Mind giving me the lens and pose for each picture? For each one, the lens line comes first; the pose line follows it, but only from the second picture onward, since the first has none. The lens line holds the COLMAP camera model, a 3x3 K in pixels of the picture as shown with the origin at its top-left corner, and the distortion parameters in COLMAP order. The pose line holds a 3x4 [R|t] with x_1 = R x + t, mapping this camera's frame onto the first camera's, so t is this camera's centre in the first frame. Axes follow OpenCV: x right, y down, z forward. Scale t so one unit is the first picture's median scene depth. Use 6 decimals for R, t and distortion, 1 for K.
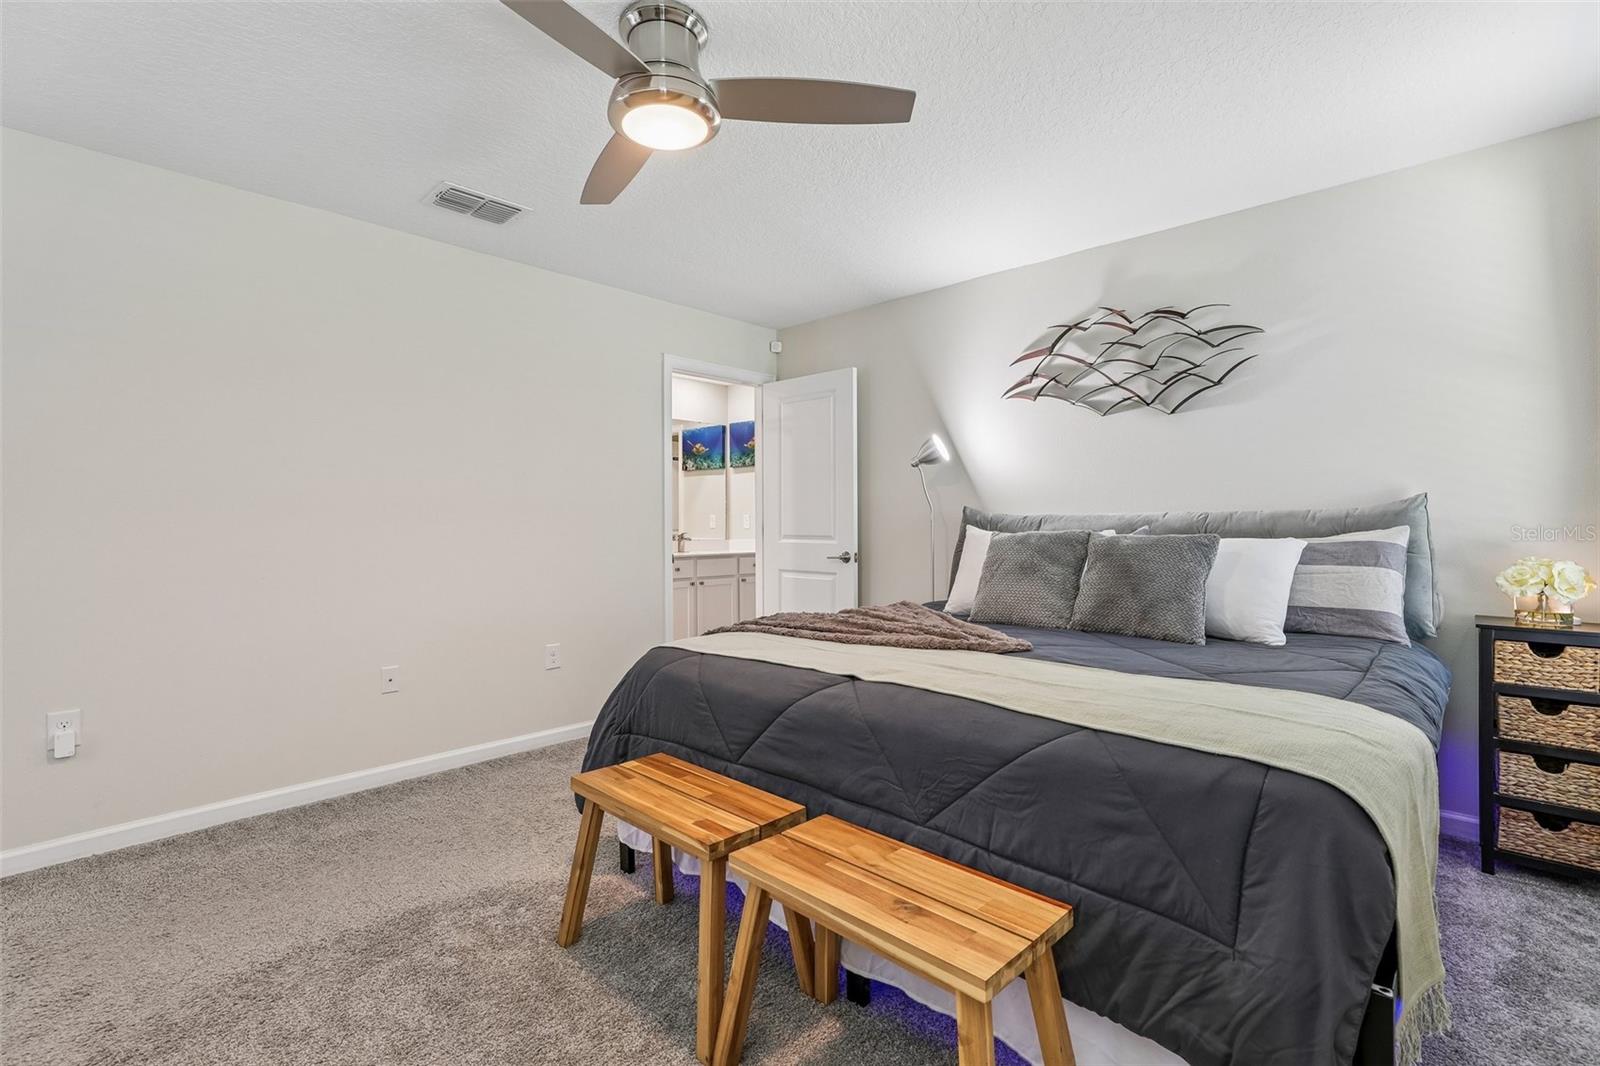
lens RADIAL K [[738.3, 0, 802.4], [0, 738.3, 520.9], [0, 0, 1]] dist [-0.025521, 0.014032]
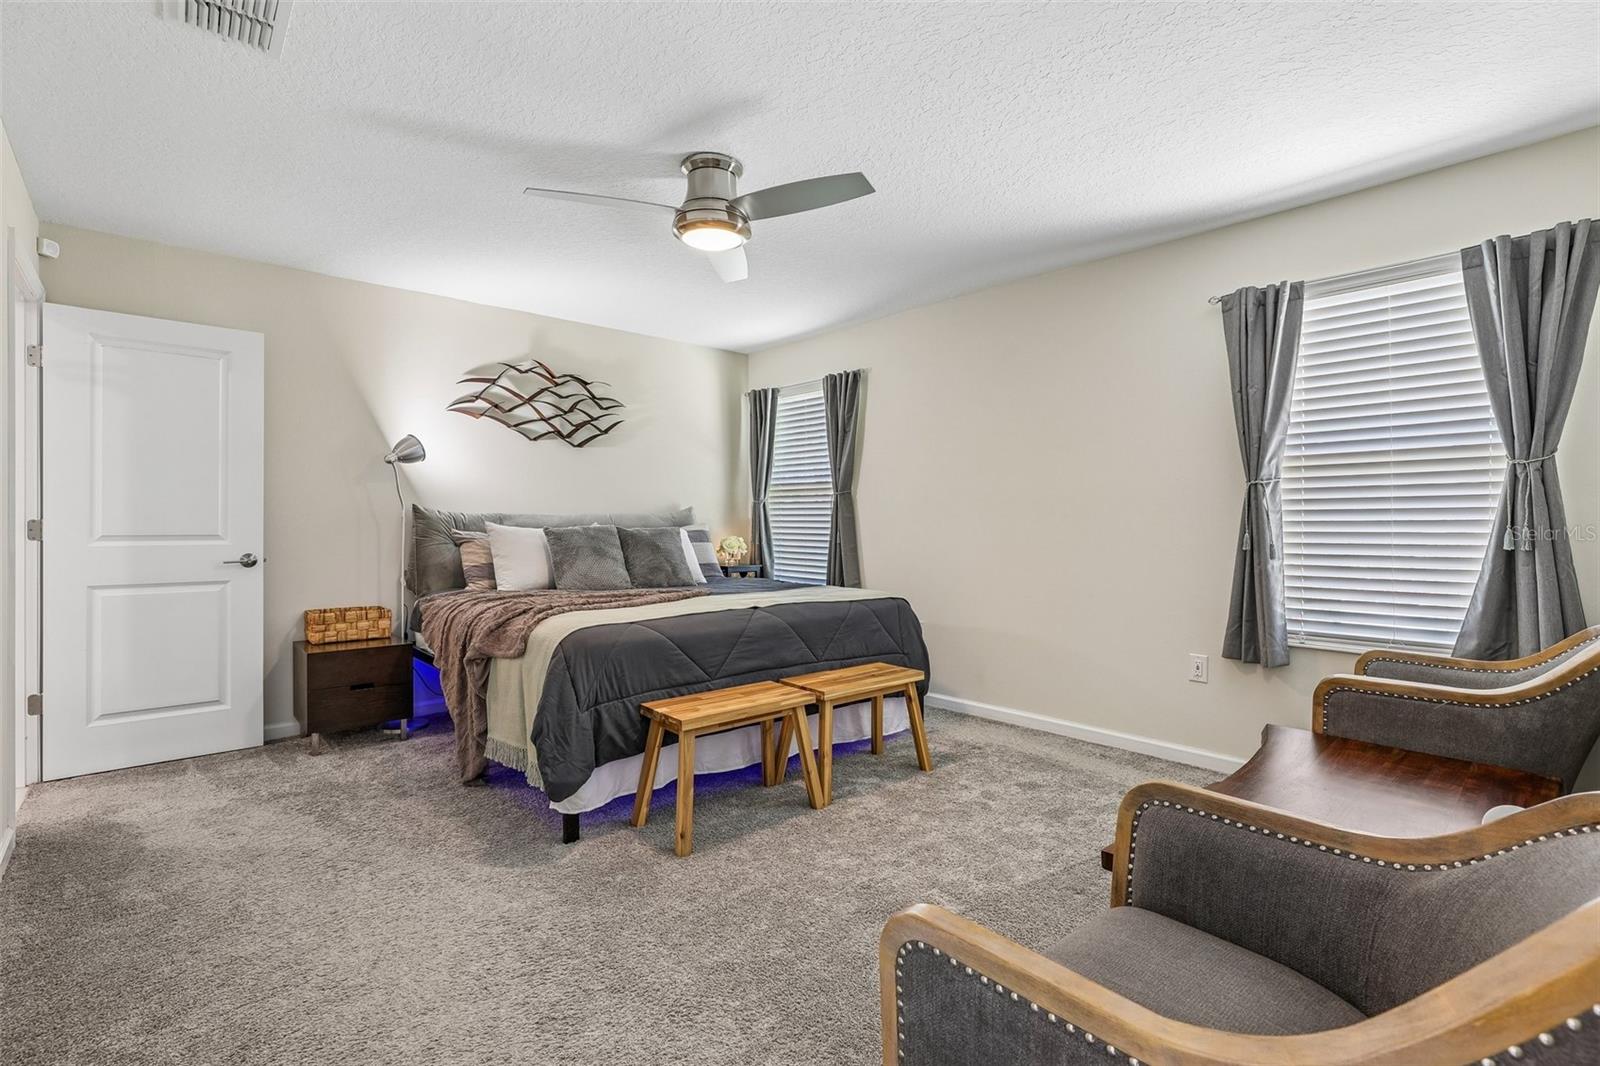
lens RADIAL K [[738.3, 0, 807.0], [0, 738.3, 529.6], [0, 0, 1]] dist [-0.025521, 0.014032]
pose [[0.083693, -0.004804, 0.996480, -0.881818], [-0.005479, 0.999971, 0.005281, 0.008728], [-0.996477, -0.005902, 0.083664, 0.389112]]
